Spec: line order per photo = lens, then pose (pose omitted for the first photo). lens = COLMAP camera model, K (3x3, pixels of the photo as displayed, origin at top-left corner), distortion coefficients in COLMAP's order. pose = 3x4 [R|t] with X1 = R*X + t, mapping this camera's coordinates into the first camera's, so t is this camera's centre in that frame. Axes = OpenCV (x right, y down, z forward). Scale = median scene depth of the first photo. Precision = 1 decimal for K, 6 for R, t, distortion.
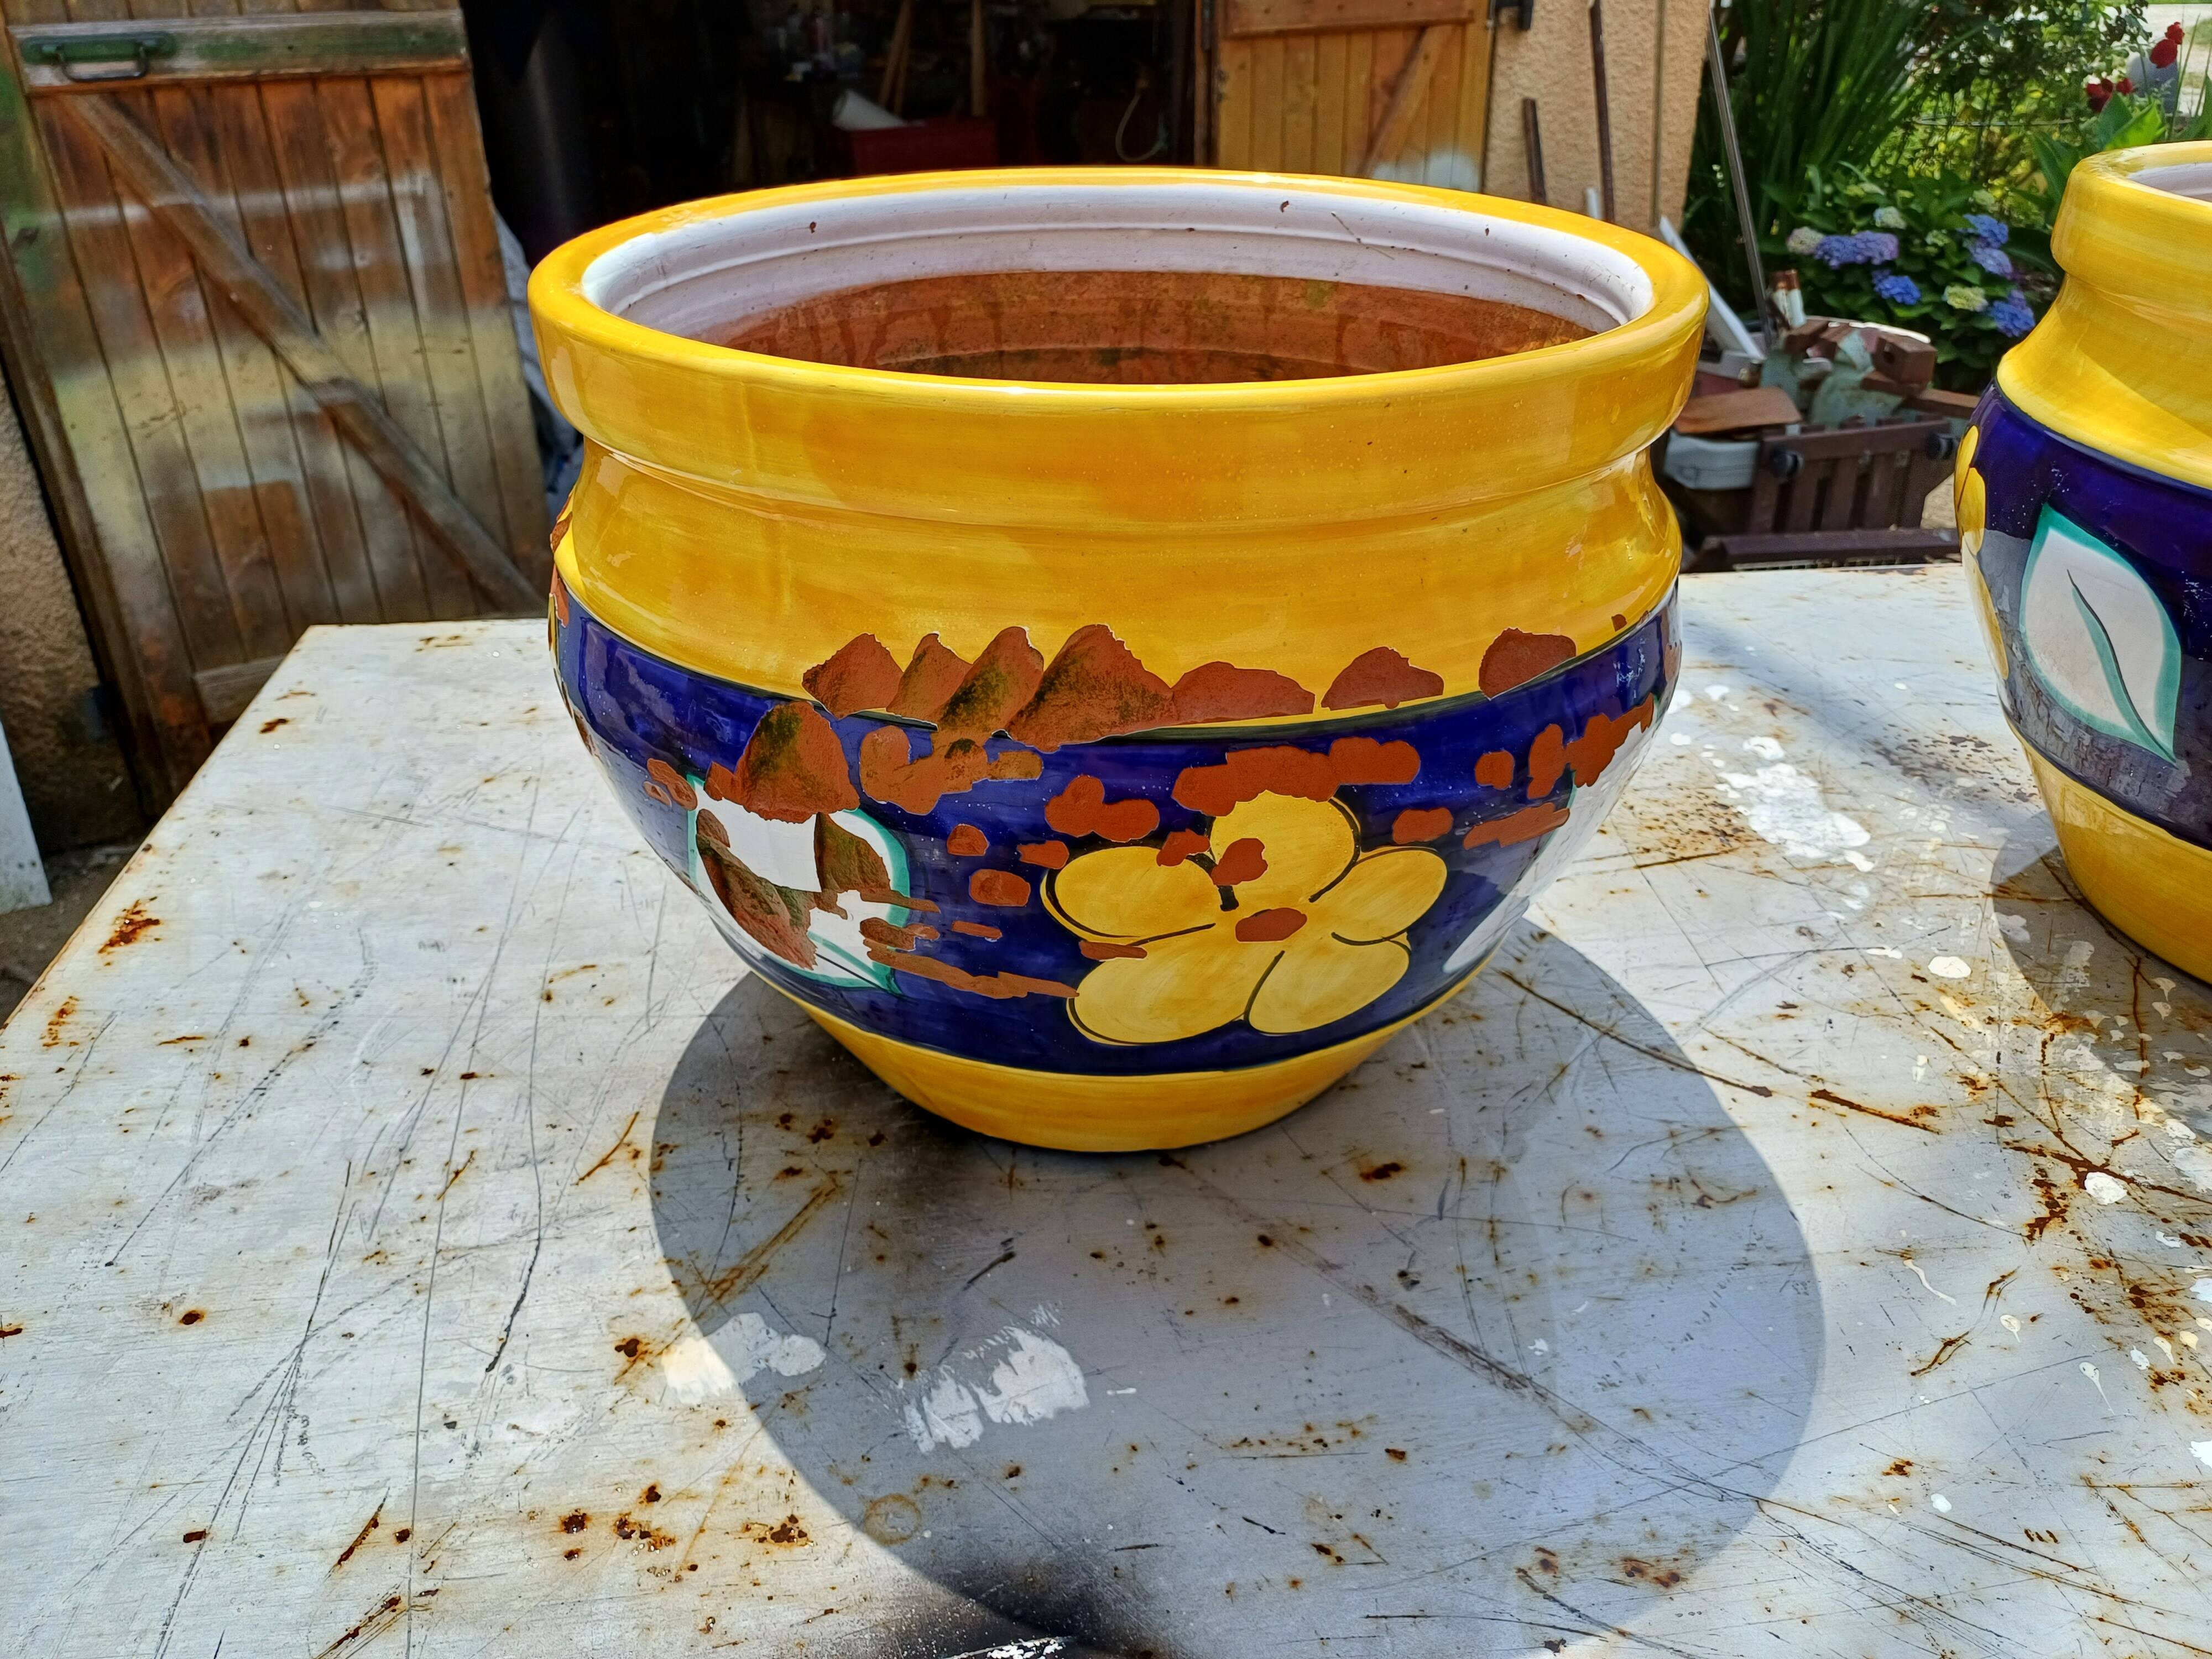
lens RADIAL K [[1698.9, 0, 1097.9], [0, 1698.9, 802.8], [0, 0, 1]] dist [0.014644, -0.011852]
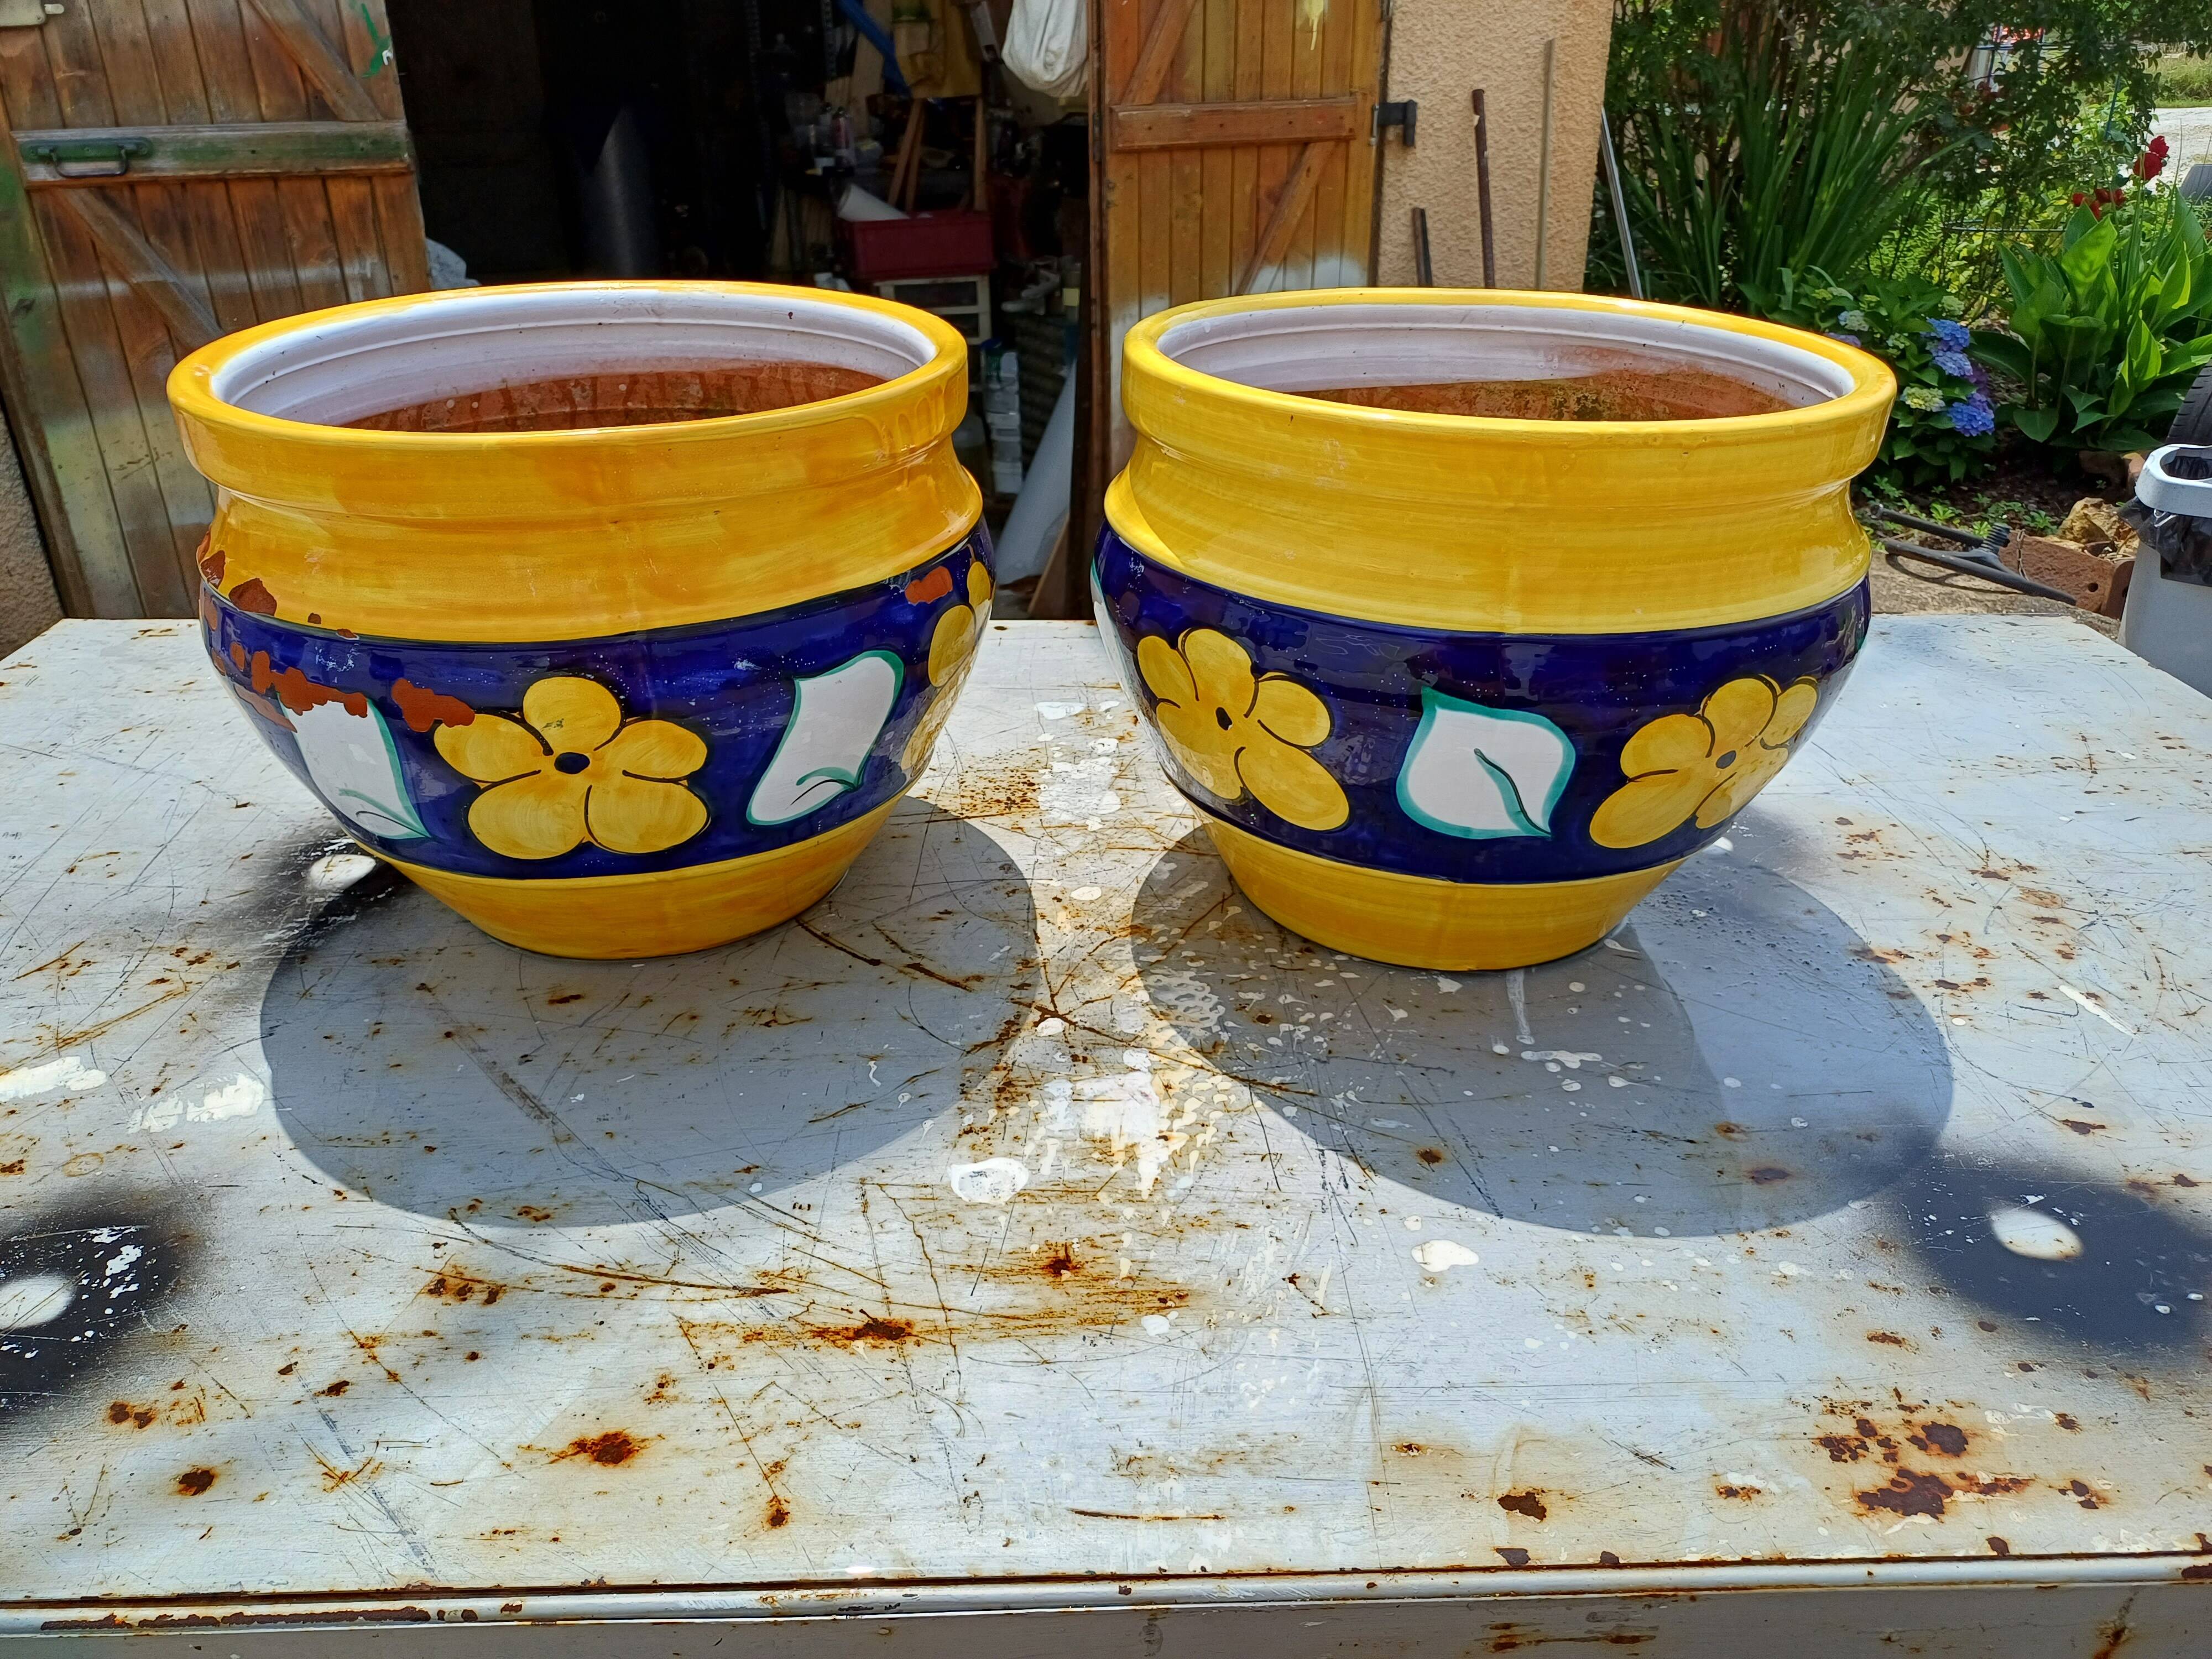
lens RADIAL K [[1659.2, 0, 1100.7], [0, 1659.2, 827.4], [0, 0, 1]] dist [0.074658, -0.090536]
pose [[0.997293, 0.040348, -0.061465, 0.194563], [-0.041918, 0.998822, -0.024457, 0.025080], [0.060406, 0.026967, 0.997810, -0.105260]]
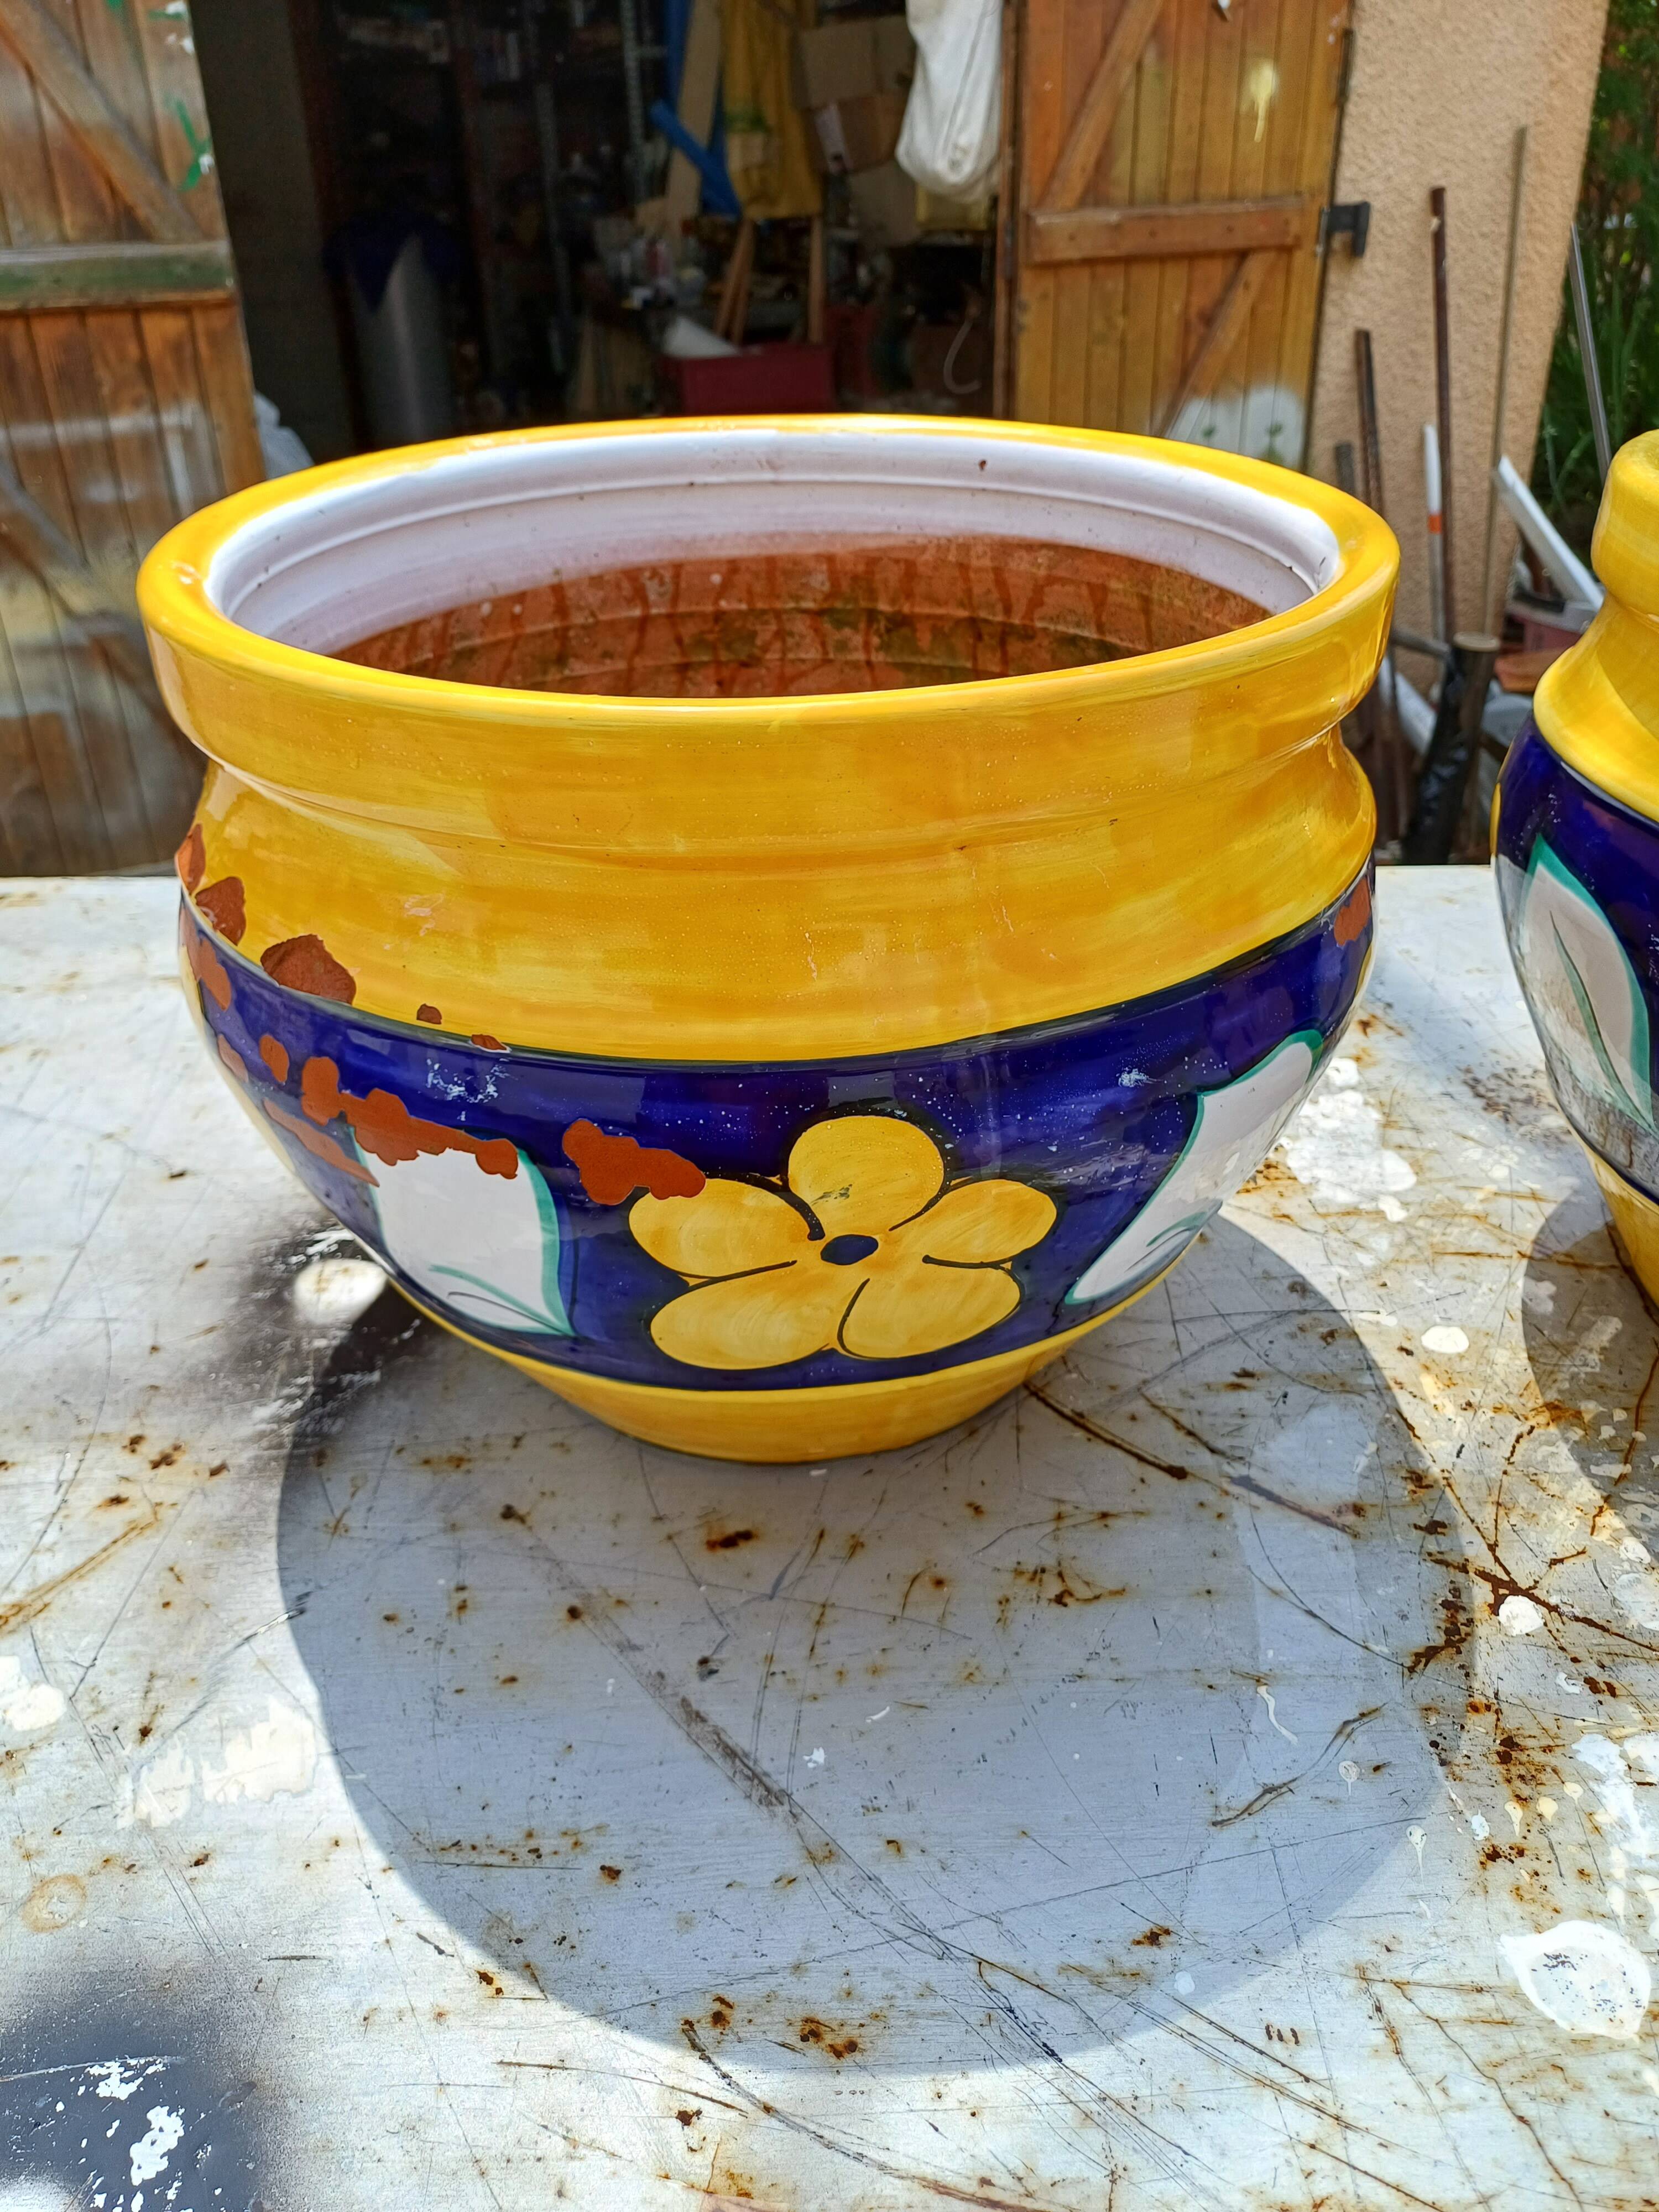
lens RADIAL K [[1702.8, 0, 811.5], [0, 1702.8, 1093.3], [0, 0, 1]] dist [0.021799, -0.021210]
pose [[0.994848, 0.043439, -0.091605, 0.080050], [-0.040411, 0.998582, 0.034651, -0.017060], [0.092980, -0.030771, 0.995192, 0.023605]]
